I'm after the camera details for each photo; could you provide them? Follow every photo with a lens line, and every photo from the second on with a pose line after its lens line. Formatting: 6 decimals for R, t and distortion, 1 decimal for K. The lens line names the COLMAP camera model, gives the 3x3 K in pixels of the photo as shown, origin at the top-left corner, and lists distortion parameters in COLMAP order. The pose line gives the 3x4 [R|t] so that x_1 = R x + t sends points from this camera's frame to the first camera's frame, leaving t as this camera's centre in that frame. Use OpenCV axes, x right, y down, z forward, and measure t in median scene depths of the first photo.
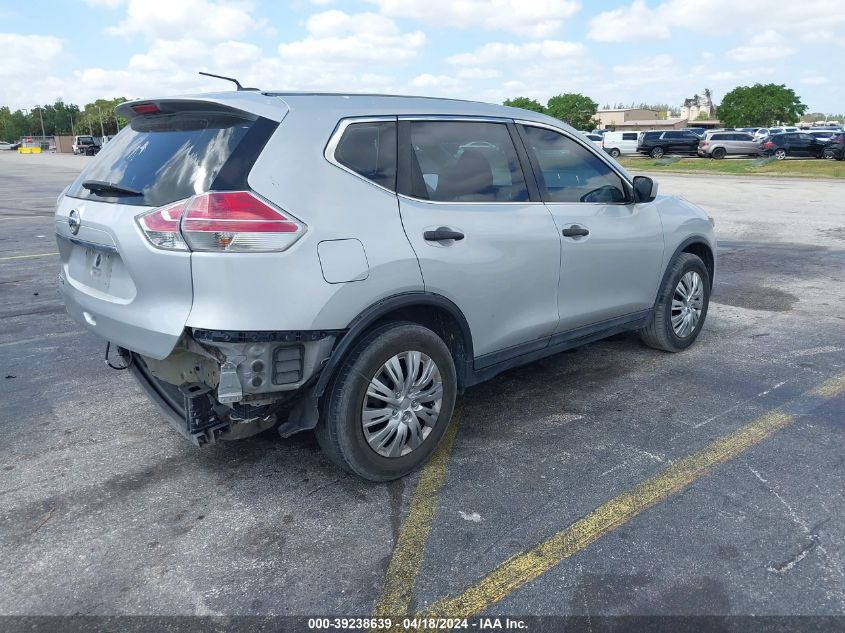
lens RADIAL K [[674.5, 0, 422.9], [0, 674.5, 308.7], [0, 0, 1]] dist [0.004329, 0.004423]
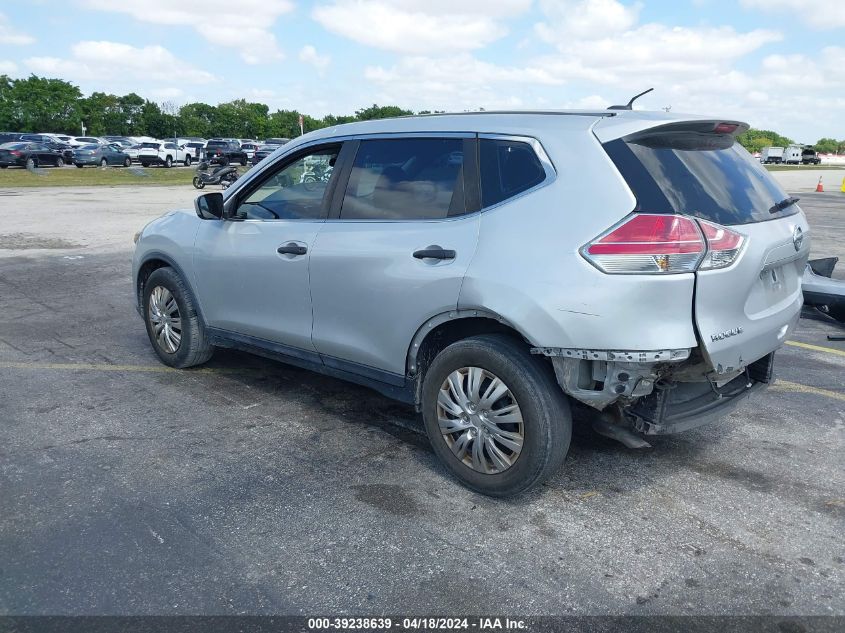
lens RADIAL K [[674.5, 0, 428.4], [0, 674.5, 319.6], [0, 0, 1]] dist [0.004329, 0.004423]
pose [[-0.082928, -0.240239, 0.967165, -0.094962], [0.232781, 0.938990, 0.253200, -0.025746], [-0.968987, 0.246135, -0.021945, 0.101949]]
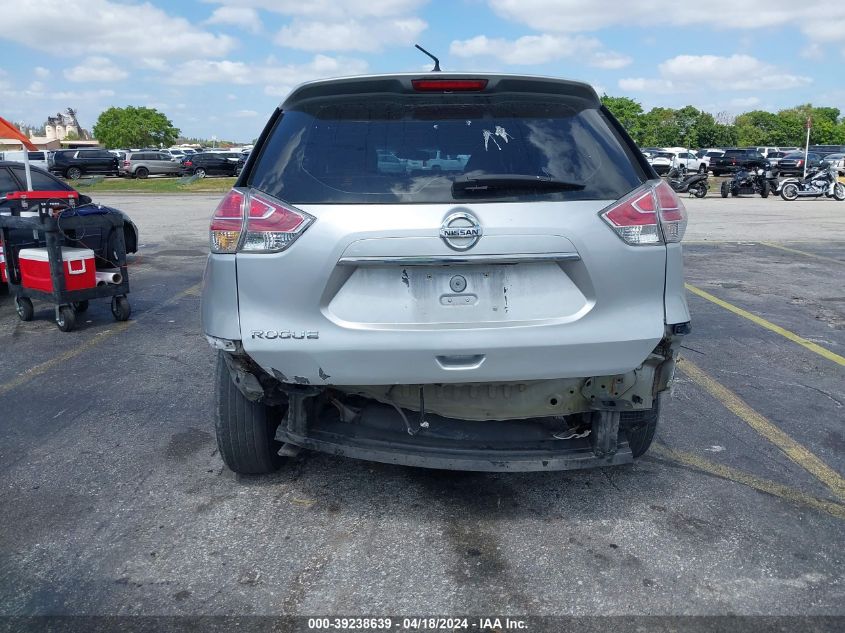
lens RADIAL K [[674.5, 0, 429.9], [0, 674.5, 317.7], [0, 0, 1]] dist [0.004329, 0.004423]
pose [[0.640943, -0.172839, 0.747876, -0.069791], [0.186165, 0.980232, 0.066991, -0.005972], [-0.744671, 0.096291, 0.660449, 0.035365]]
